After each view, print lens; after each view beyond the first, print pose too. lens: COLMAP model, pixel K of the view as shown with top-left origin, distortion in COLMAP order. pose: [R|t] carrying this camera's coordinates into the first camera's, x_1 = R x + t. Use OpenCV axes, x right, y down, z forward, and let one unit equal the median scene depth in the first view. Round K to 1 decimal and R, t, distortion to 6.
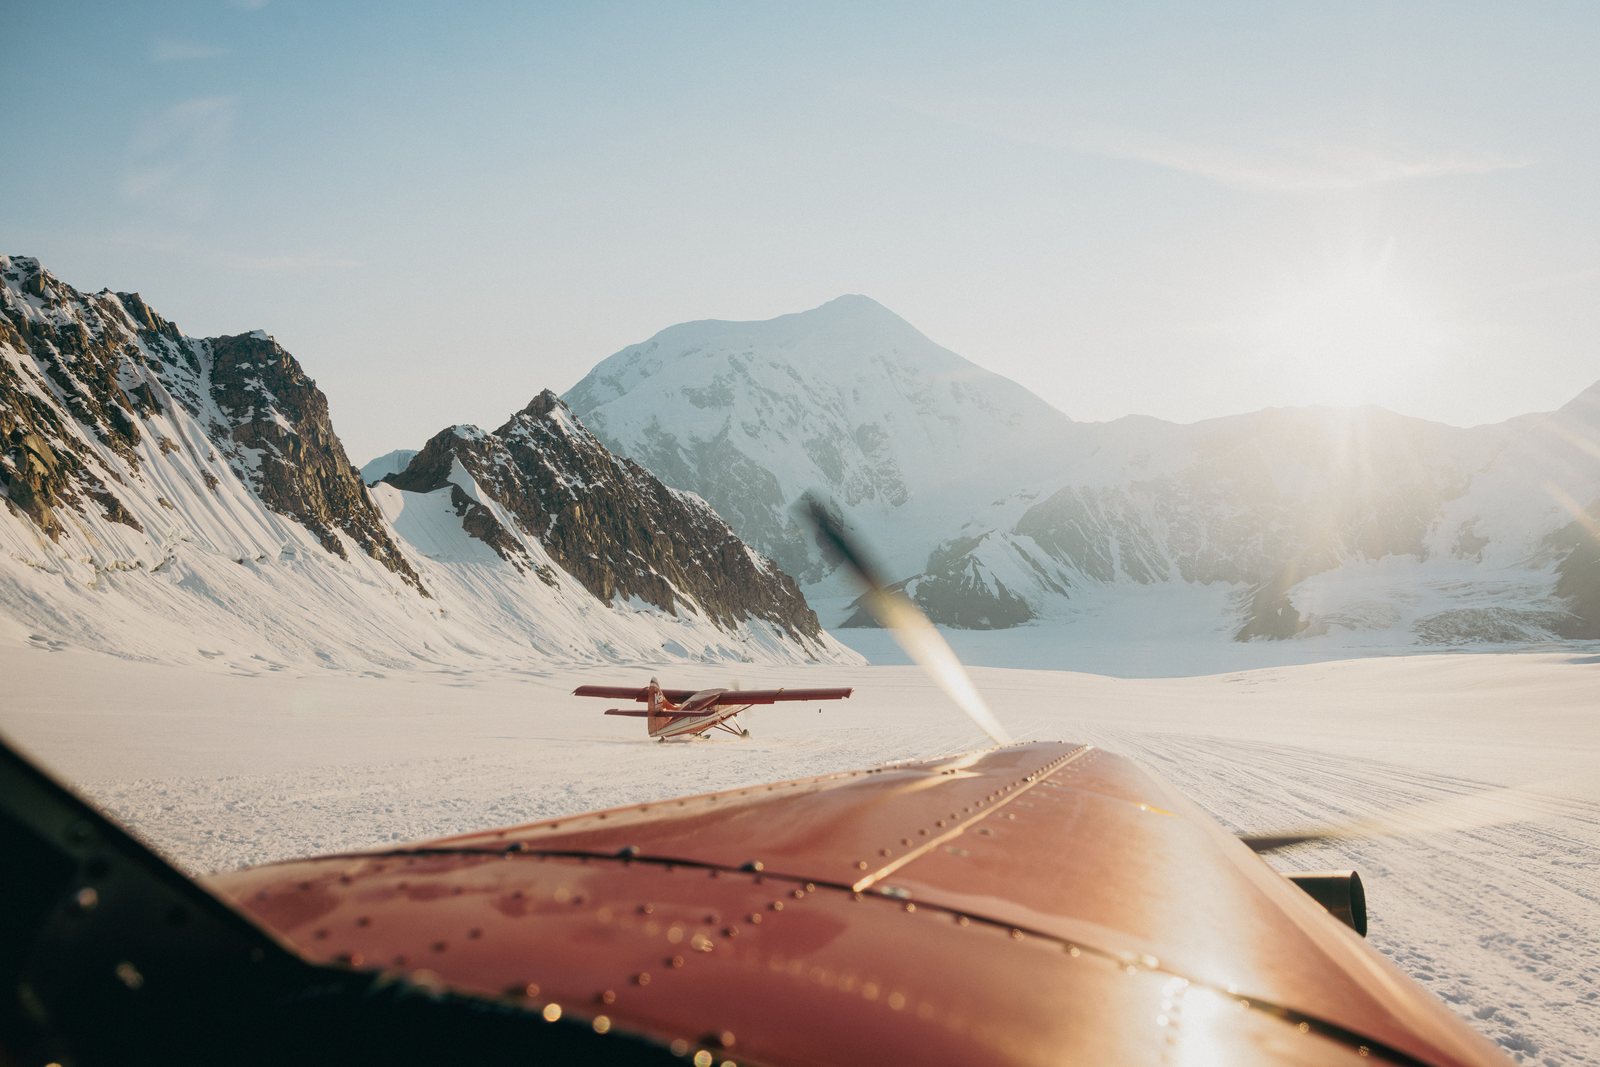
lens RADIAL K [[1295.0, 0, 800.0], [0, 1295.0, 533.5], [0, 0, 1]] dist [0.003674, 0.020886]
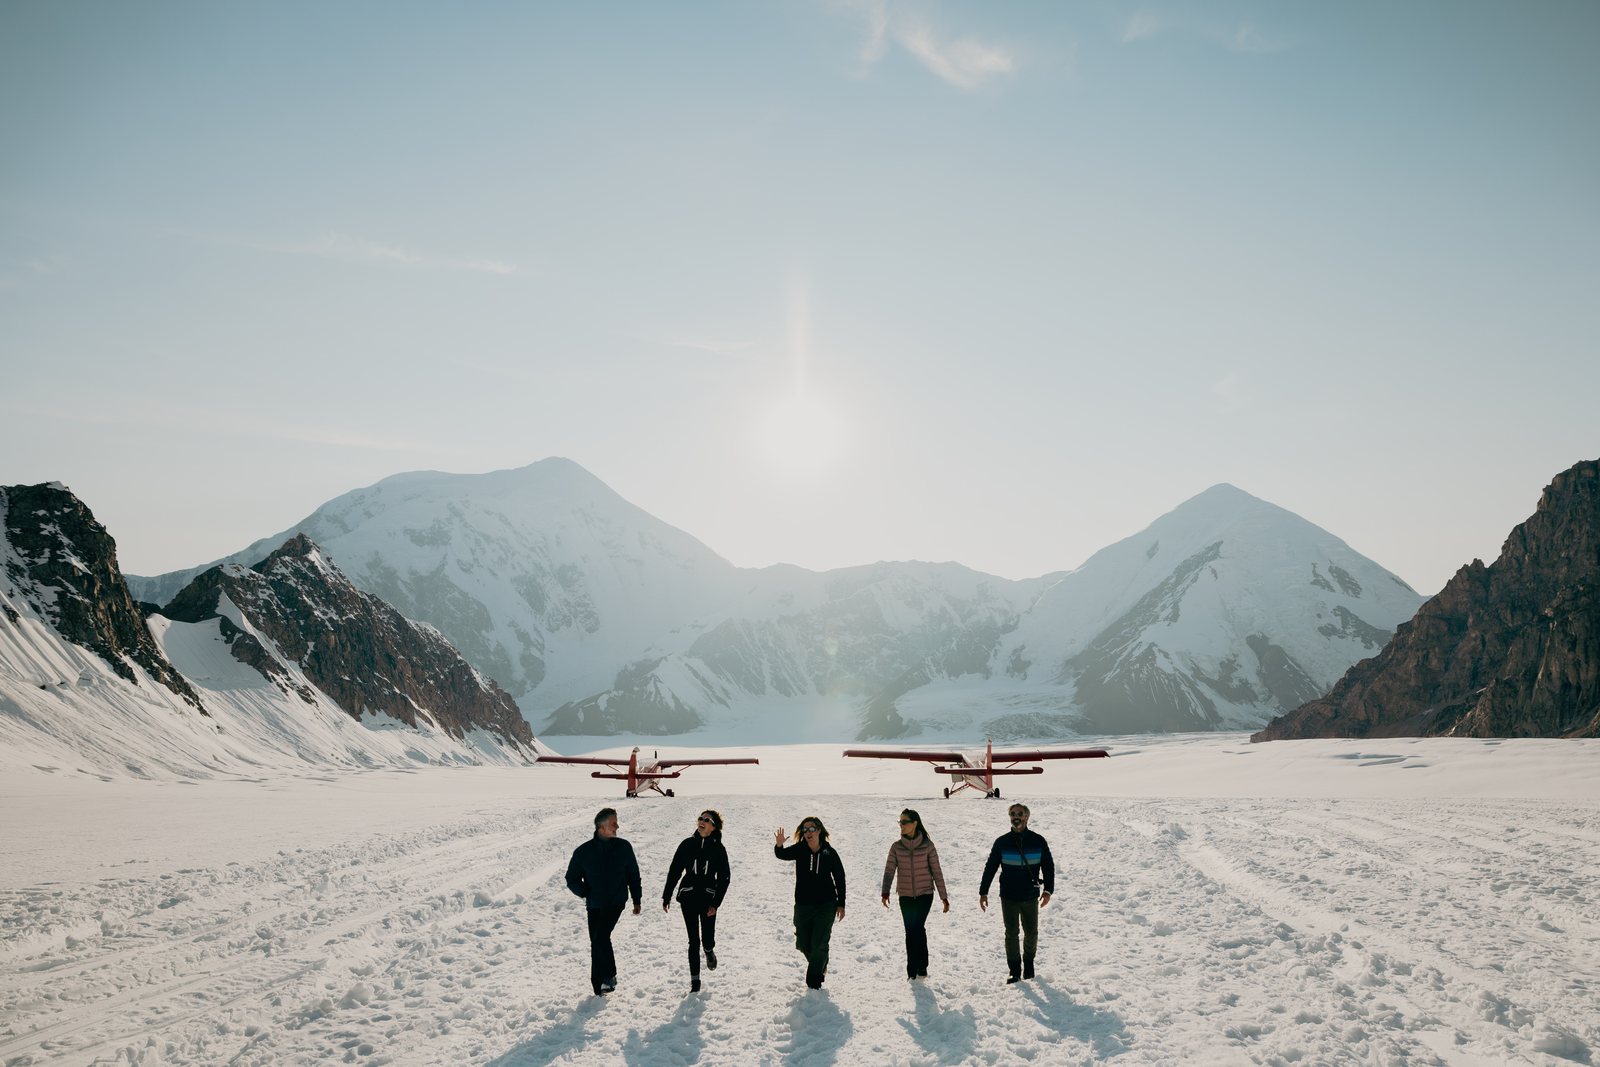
lens RADIAL K [[1295.0, 0, 800.0], [0, 1295.0, 533.5], [0, 0, 1]] dist [0.003674, 0.020886]
pose [[0.954577, 0.029700, 0.296482, -0.117590], [-0.006402, 0.996835, -0.079245, -0.022564], [-0.297897, 0.073747, 0.951745, -0.251462]]
